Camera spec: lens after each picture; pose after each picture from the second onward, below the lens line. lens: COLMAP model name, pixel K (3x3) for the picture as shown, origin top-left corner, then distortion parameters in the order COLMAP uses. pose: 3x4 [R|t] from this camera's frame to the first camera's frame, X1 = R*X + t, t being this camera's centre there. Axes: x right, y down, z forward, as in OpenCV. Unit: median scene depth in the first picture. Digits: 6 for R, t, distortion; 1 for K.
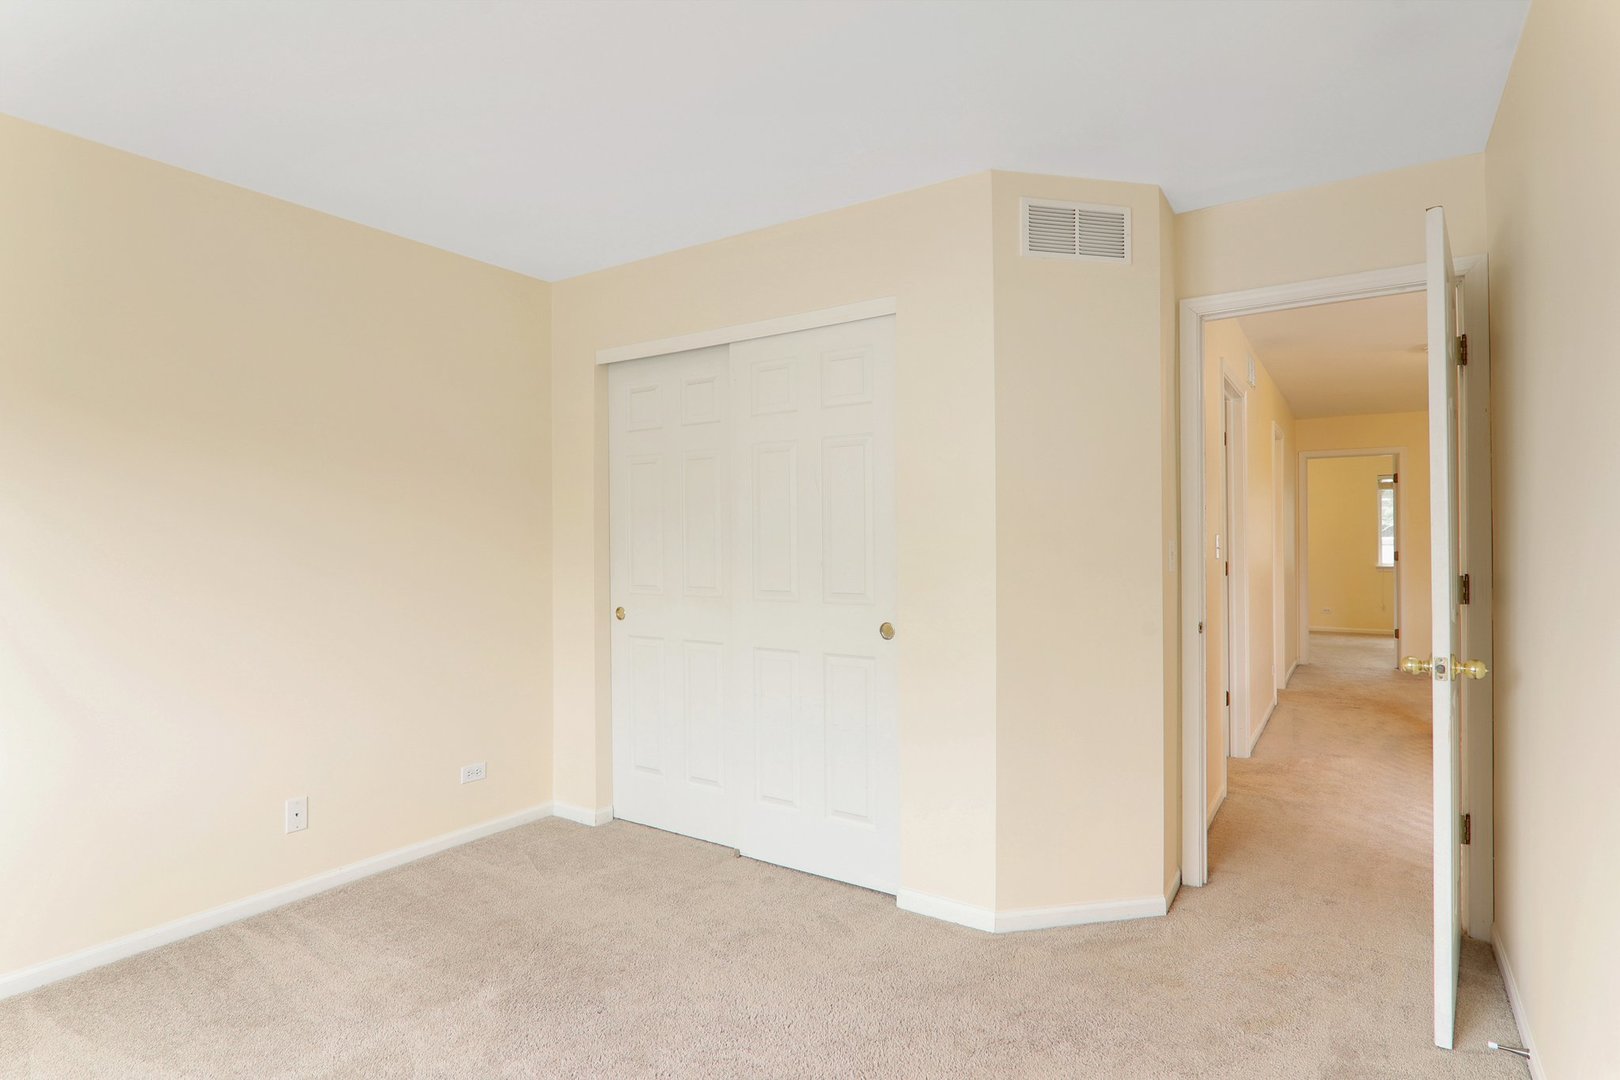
lens RADIAL K [[859.2, 0, 803.7], [0, 859.2, 534.9], [0, 0, 1]] dist [-0.014750, -0.000161]
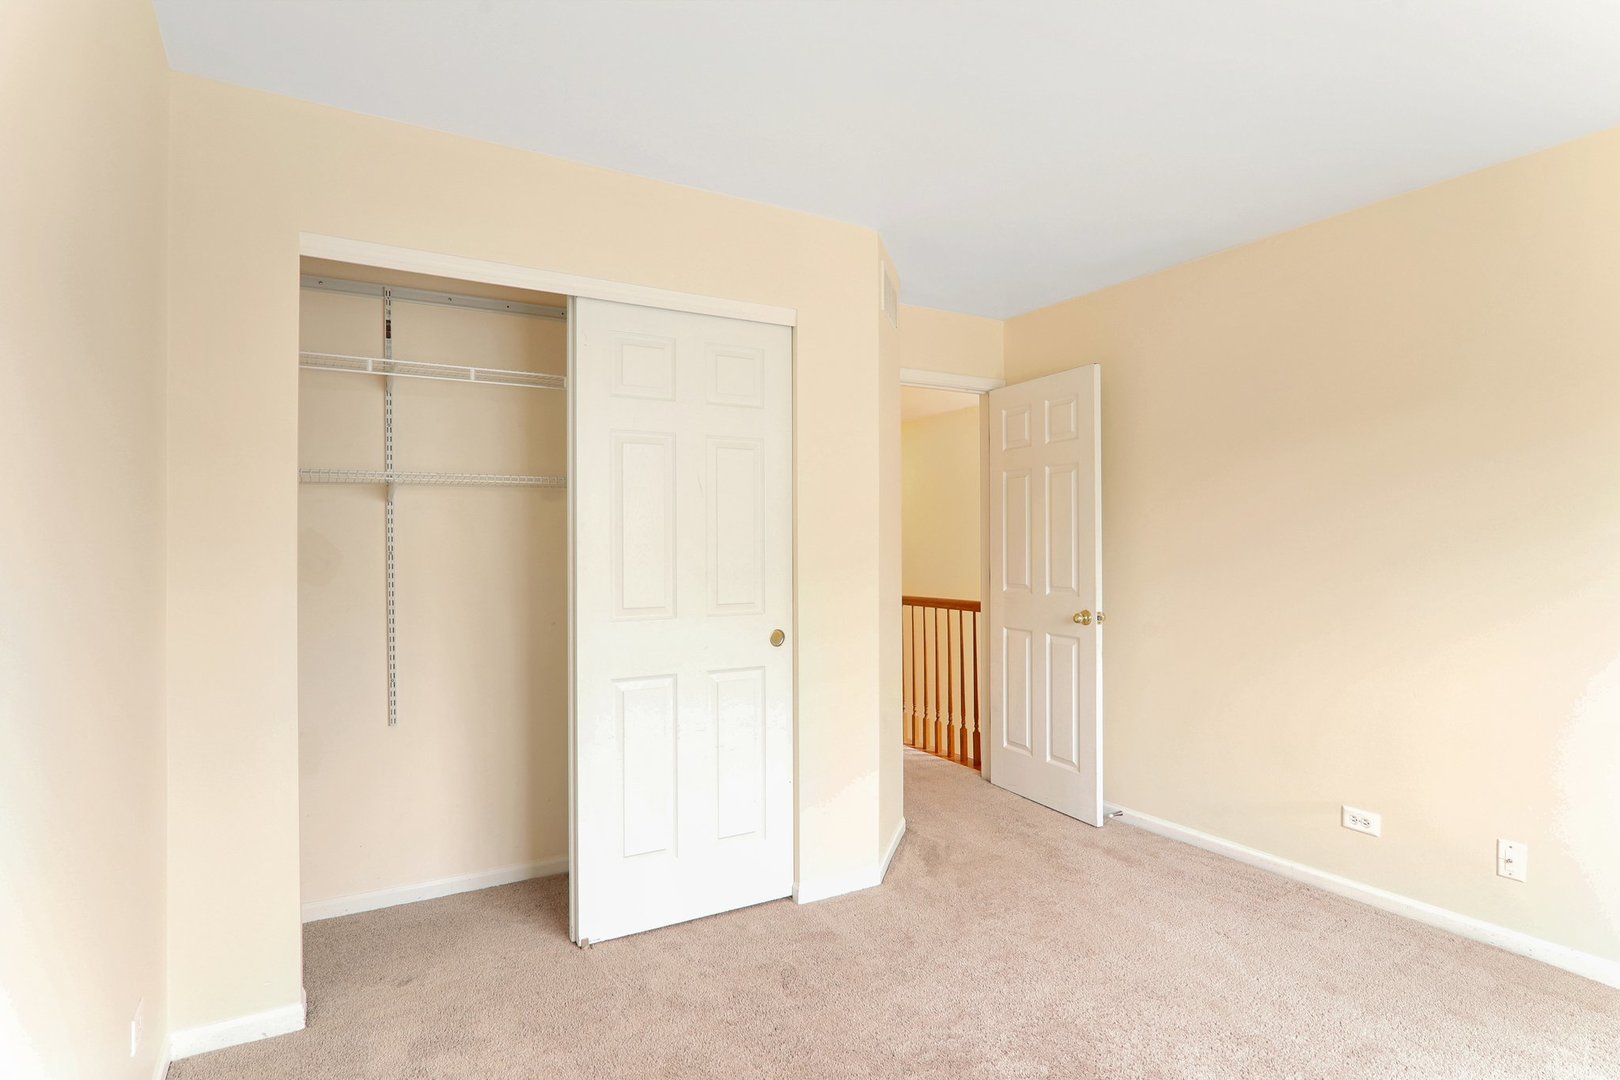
lens RADIAL K [[859.2, 0, 809.5], [0, 859.2, 545.3], [0, 0, 1]] dist [-0.014750, -0.000161]
pose [[0.431471, 0.002774, 0.902123, -0.802235], [-0.000840, 0.999996, -0.002673, 0.005941], [-0.902126, 0.000395, 0.431471, 0.536865]]
